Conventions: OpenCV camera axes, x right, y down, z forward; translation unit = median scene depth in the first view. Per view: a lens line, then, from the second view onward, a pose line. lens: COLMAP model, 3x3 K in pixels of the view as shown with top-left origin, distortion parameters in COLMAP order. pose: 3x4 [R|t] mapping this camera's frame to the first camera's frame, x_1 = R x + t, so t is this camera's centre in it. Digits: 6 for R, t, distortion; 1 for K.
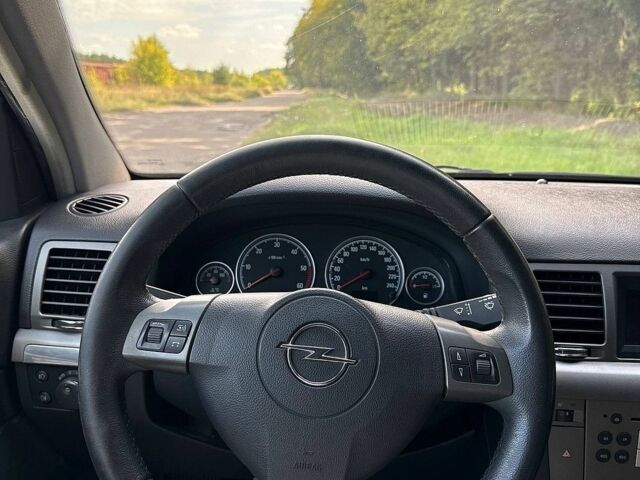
lens RADIAL K [[598.4, 0, 318.8], [0, 598.4, 219.6], [0, 0, 1]] dist [0.161142, -0.350520]
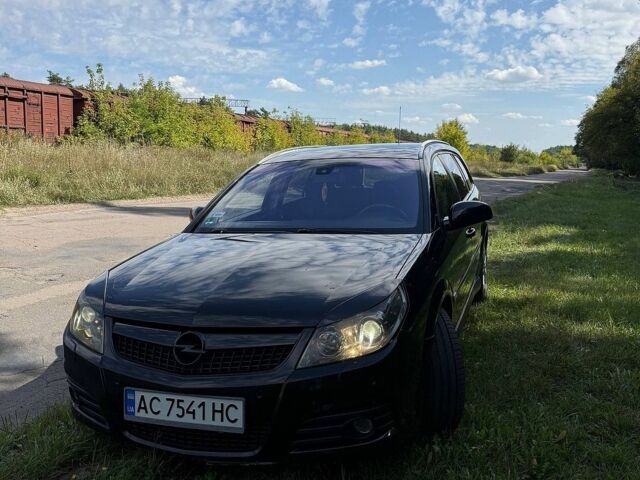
lens RADIAL K [[598.4, 0, 318.8], [0, 598.4, 219.6], [0, 0, 1]] dist [0.161142, -0.350520]
pose [[0.895638, 0.095702, -0.434365, 0.023731], [-0.145646, 0.985840, -0.083107, 0.029124], [0.420261, 0.137697, 0.896895, -0.145717]]
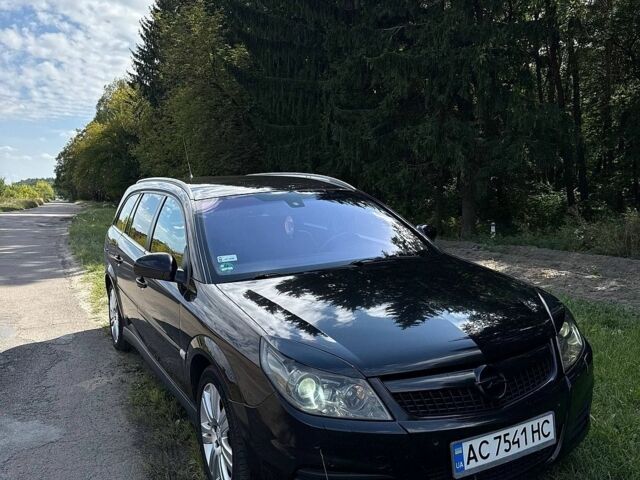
lens RADIAL K [[598.4, 0, 318.8], [0, 598.4, 219.6], [0, 0, 1]] dist [0.161142, -0.350520]
pose [[0.932460, 0.018392, 0.360806, -0.014629], [0.049397, 0.982833, -0.177763, 0.031018], [-0.357881, 0.183579, 0.915543, -0.146220]]
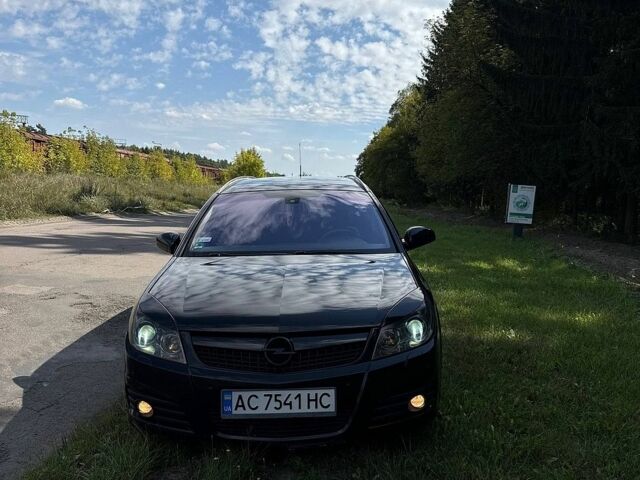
lens RADIAL K [[598.4, 0, 318.8], [0, 598.4, 219.6], [0, 0, 1]] dist [0.161142, -0.350520]
pose [[0.990762, 0.079965, -0.109525, 0.010663], [-0.097649, 0.981105, -0.167024, 0.032067], [0.094100, 0.176176, 0.979851, -0.157171]]
